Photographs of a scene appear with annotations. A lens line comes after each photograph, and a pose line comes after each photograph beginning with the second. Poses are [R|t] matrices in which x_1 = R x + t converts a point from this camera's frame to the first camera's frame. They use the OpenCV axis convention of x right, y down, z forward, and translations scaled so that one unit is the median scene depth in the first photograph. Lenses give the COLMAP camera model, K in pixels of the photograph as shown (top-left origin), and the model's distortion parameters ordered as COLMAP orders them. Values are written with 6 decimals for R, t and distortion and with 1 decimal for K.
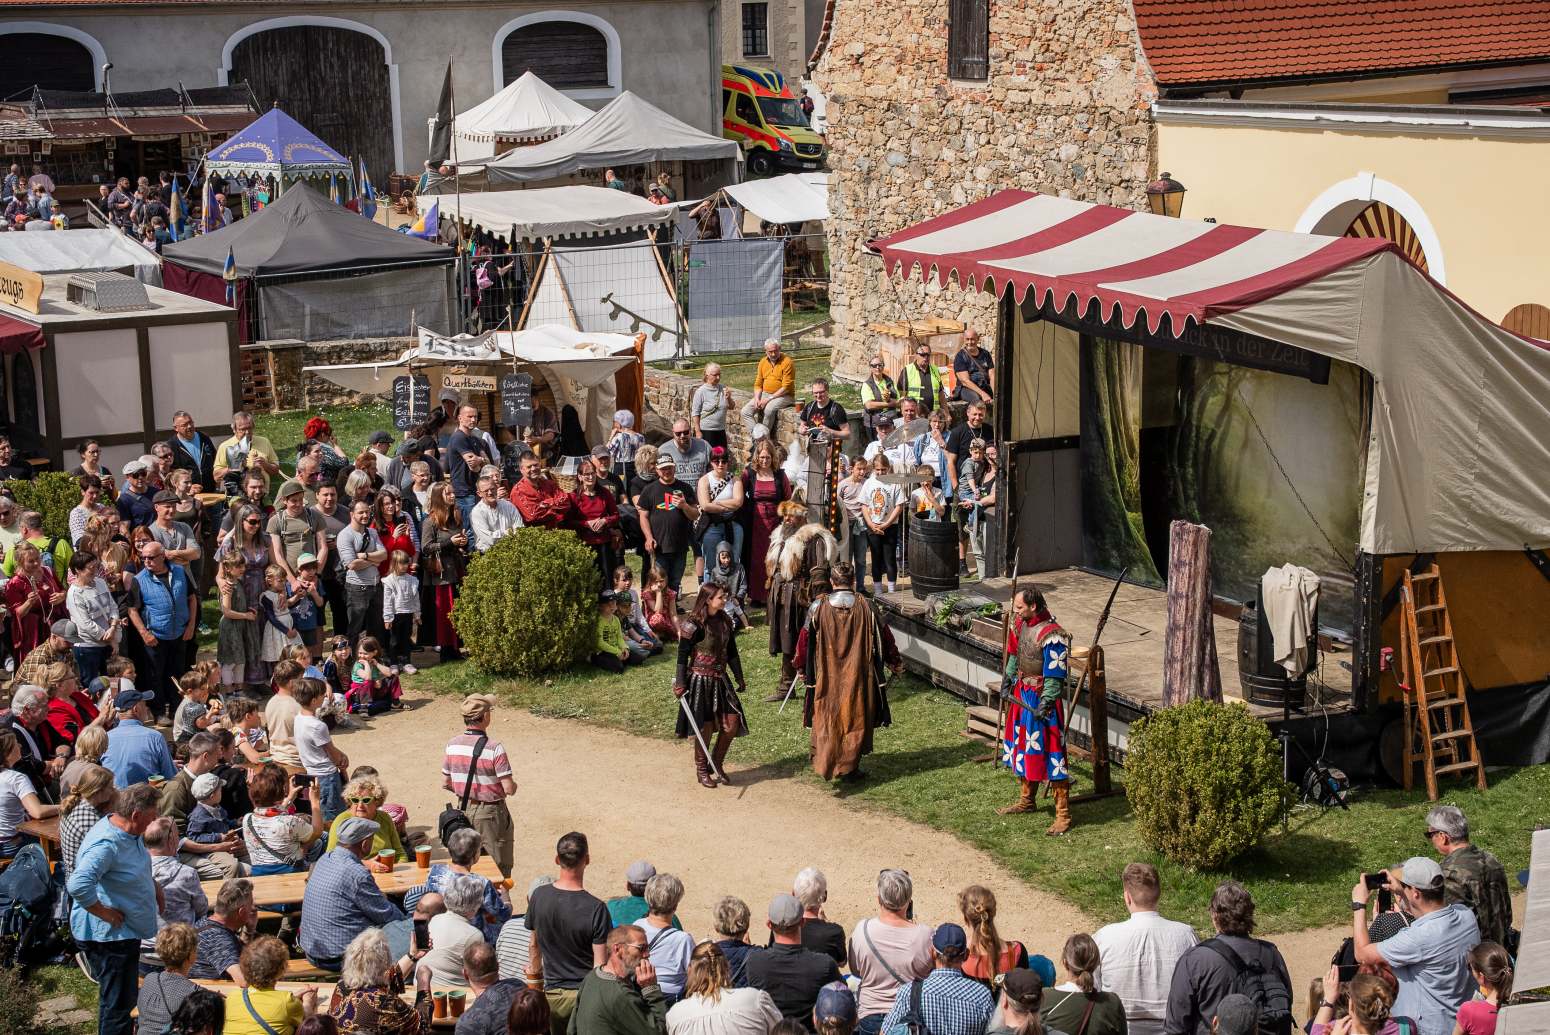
lens RADIAL K [[3384.1, 0, 771.8], [0, 3384.1, 524.7], [0, 0, 1]] dist [0.412272, 0.000000]
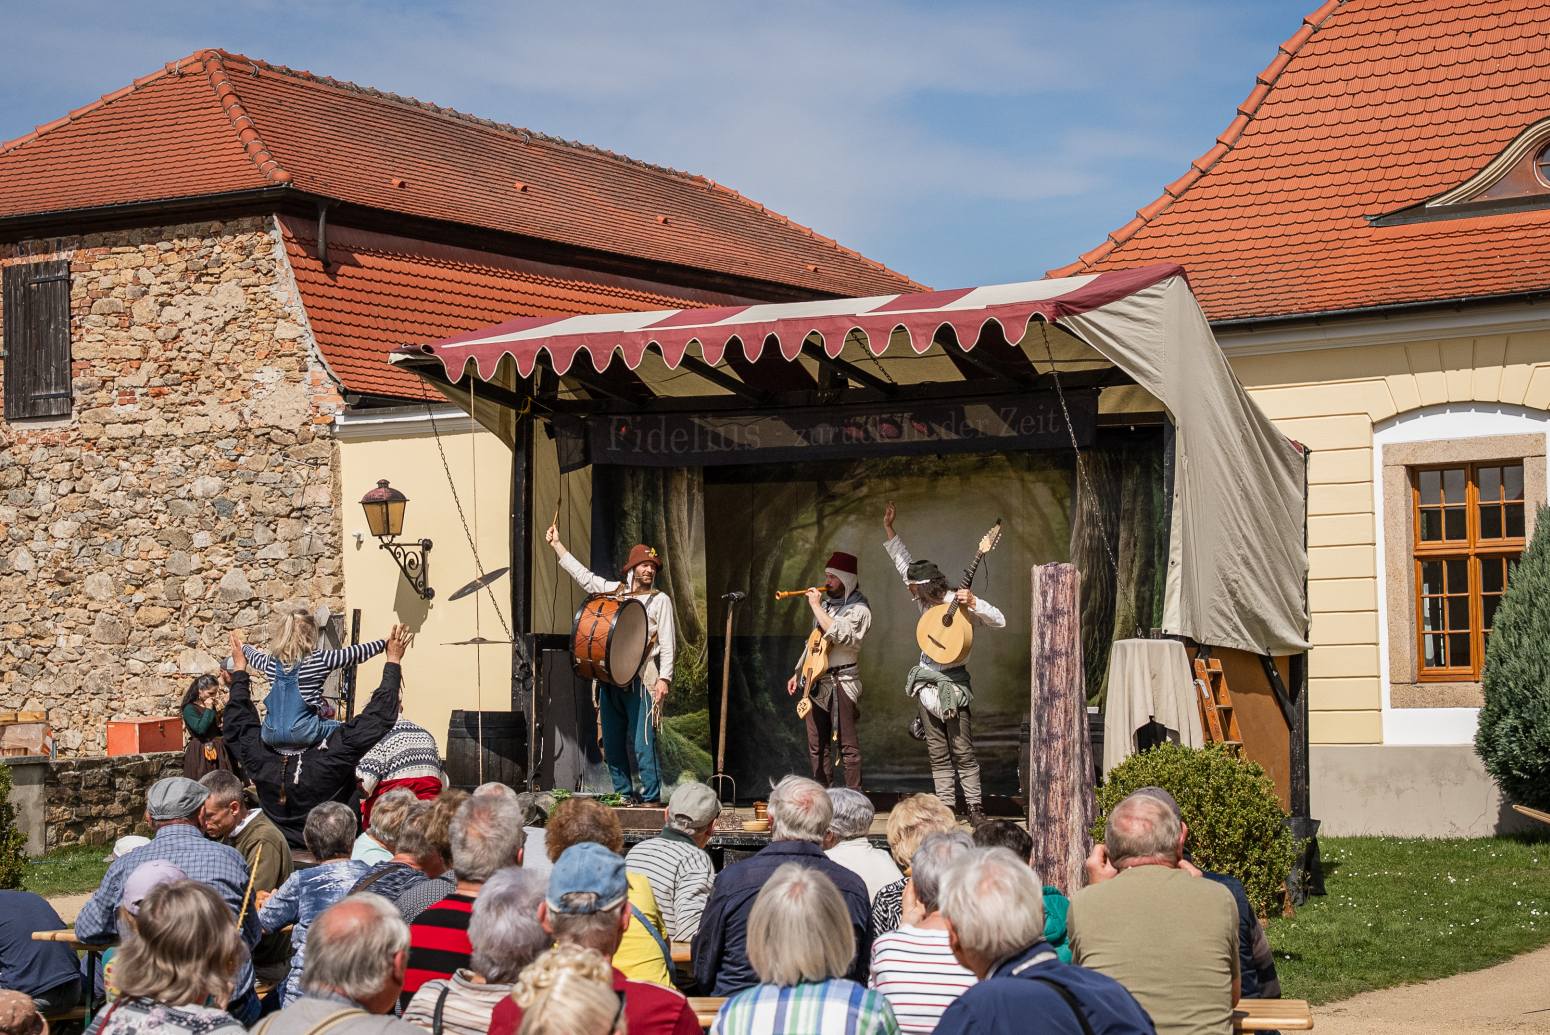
lens RADIAL K [[3384.1, 0, 783.4], [0, 3384.1, 515.3], [0, 0, 1]] dist [0.412272, 0.000000]
pose [[0.845592, 0.041752, 0.532195, -0.238169], [0.108111, 0.962884, -0.247316, 0.119121], [-0.522768, 0.266665, 0.809693, 0.254194]]
